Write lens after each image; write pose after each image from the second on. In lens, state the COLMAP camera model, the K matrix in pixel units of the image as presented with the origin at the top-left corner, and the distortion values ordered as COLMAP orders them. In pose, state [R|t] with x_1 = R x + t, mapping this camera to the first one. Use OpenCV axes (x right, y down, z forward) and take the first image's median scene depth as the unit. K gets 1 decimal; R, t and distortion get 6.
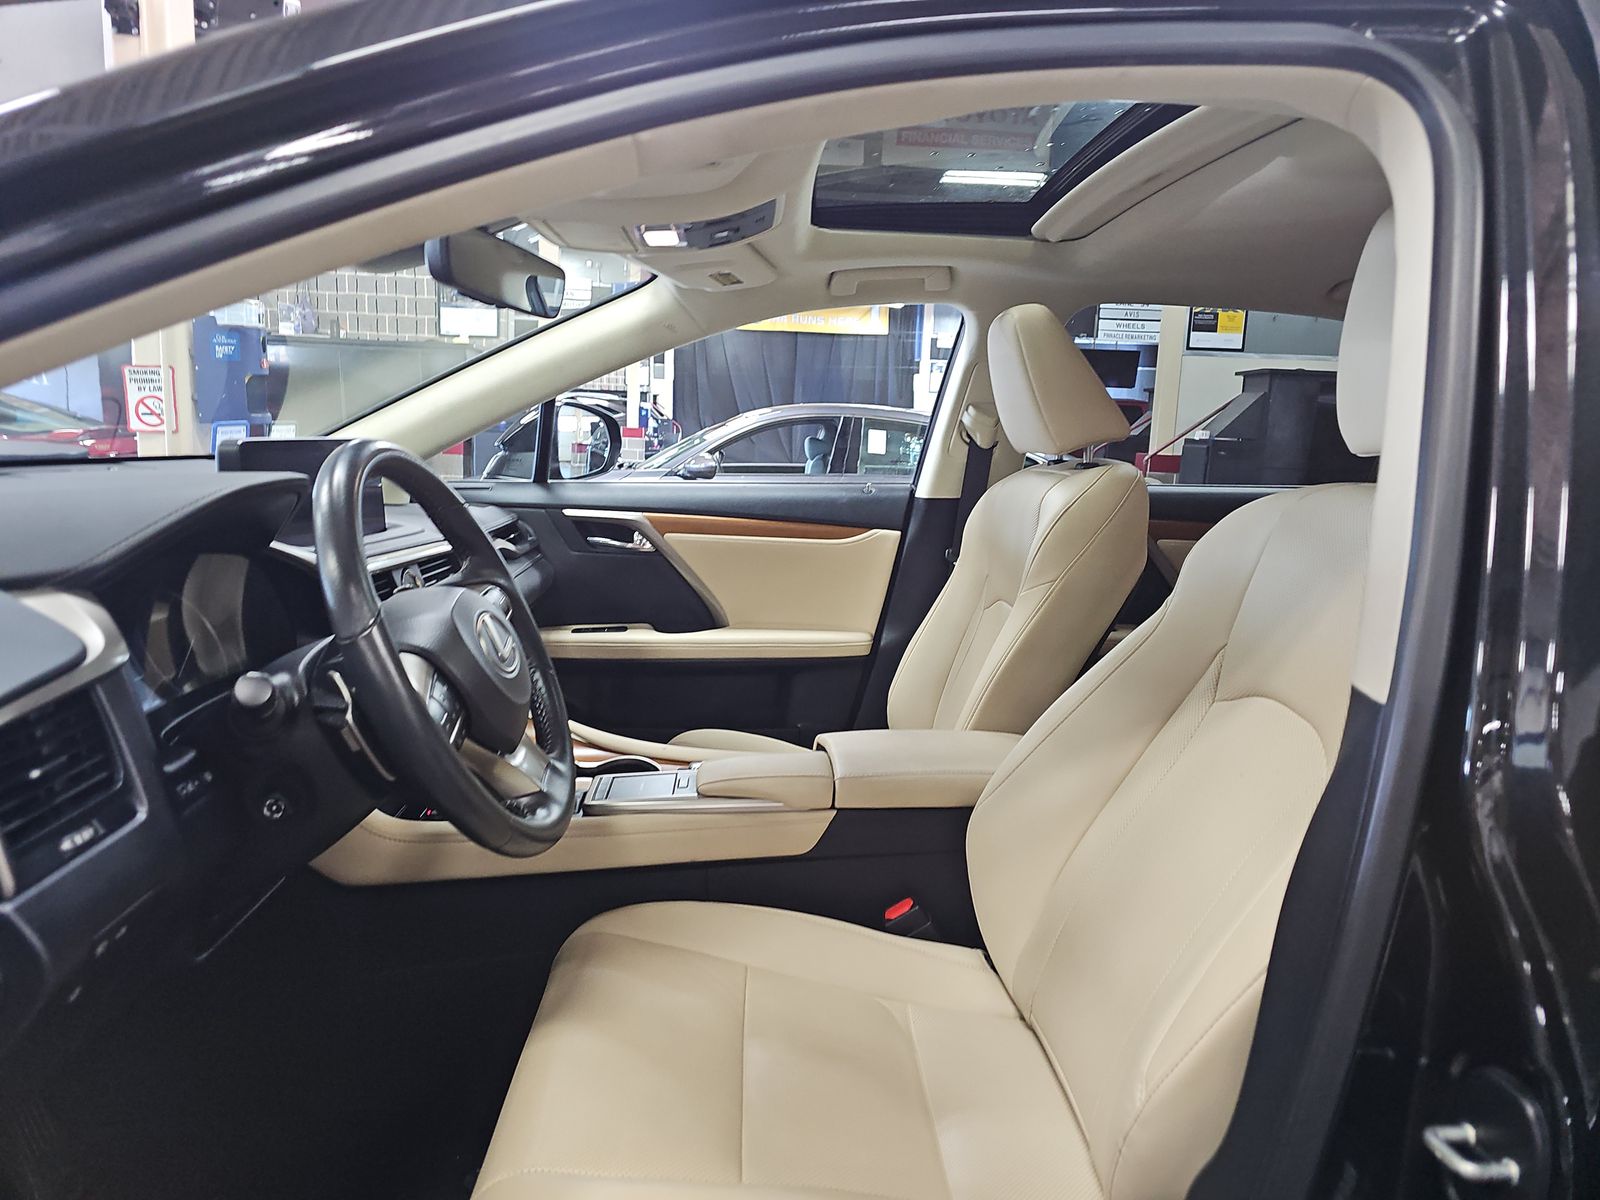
lens RADIAL K [[1056.6, 0, 800.0], [0, 1056.6, 600.0], [0, 0, 1]] dist [0.072551, -0.001763]
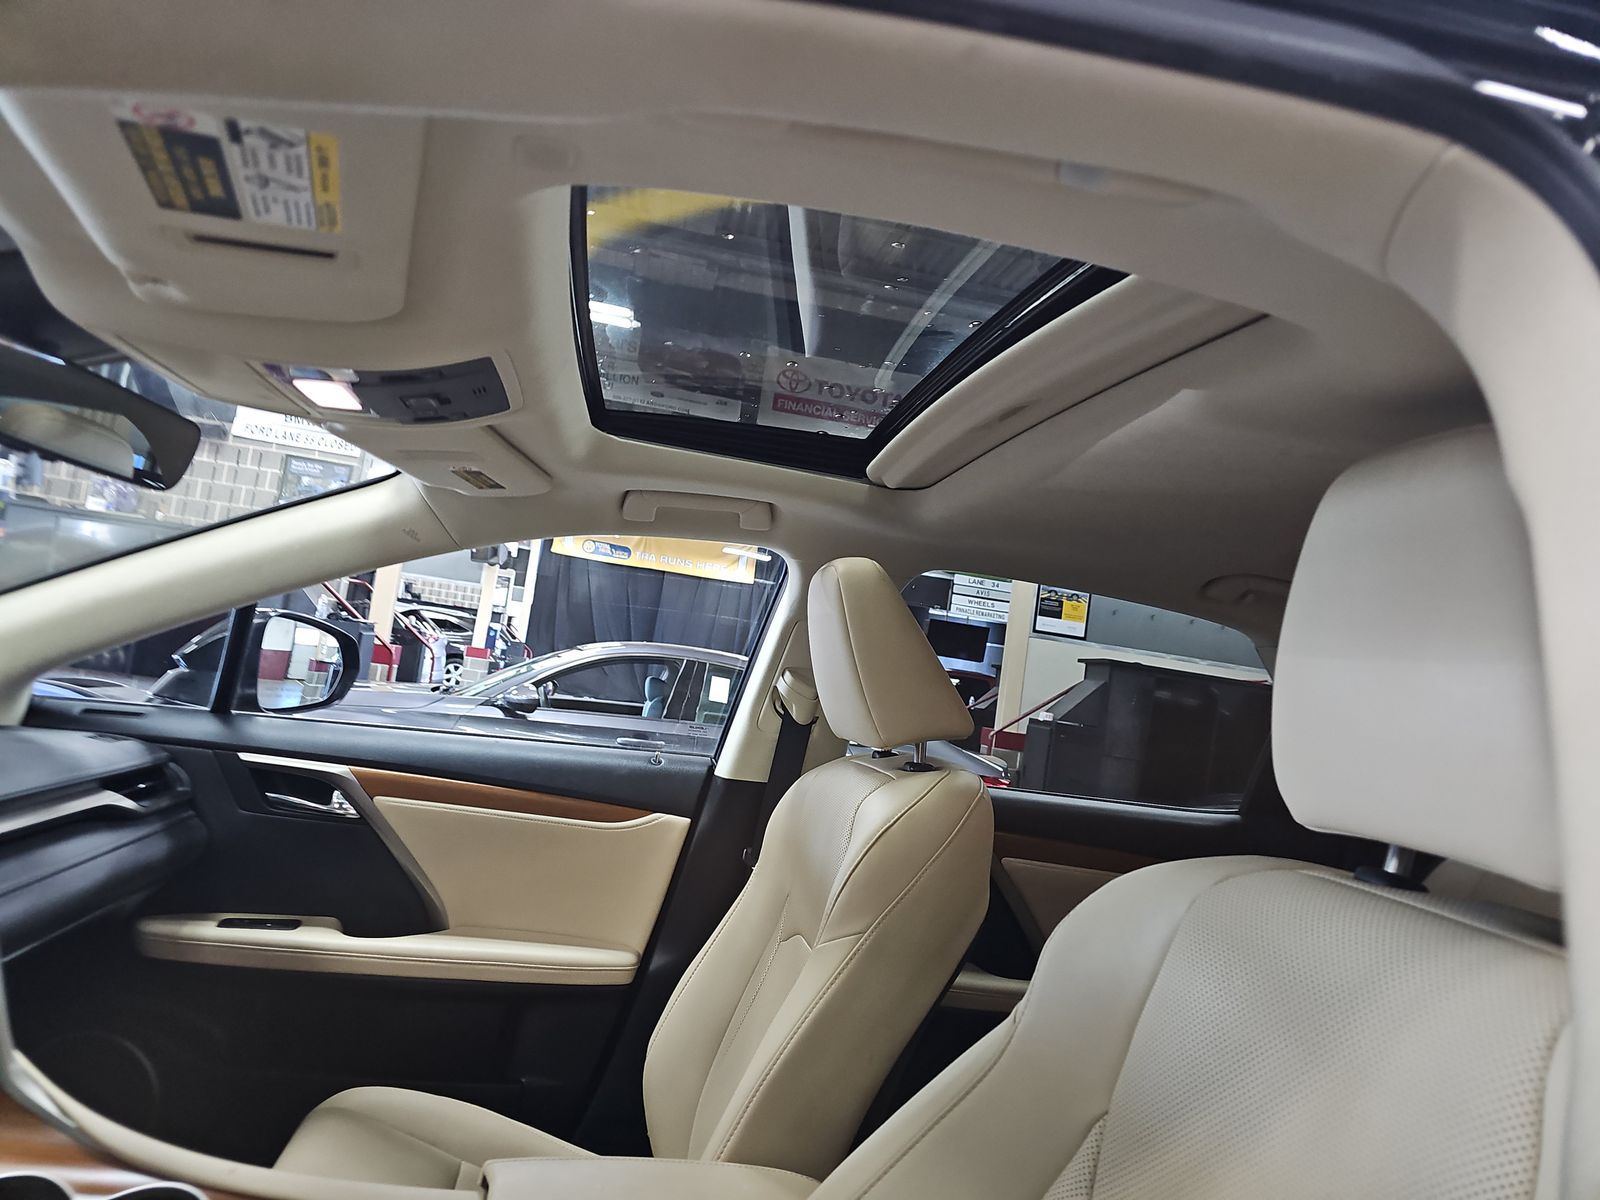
lens RADIAL K [[1056.6, 0, 800.0], [0, 1056.6, 600.0], [0, 0, 1]] dist [0.072551, -0.001763]
pose [[0.986366, 0.110619, 0.121840, 0.056708], [-0.080176, 0.969592, -0.231222, -0.042497], [-0.143712, 0.218301, 0.965242, 0.178238]]
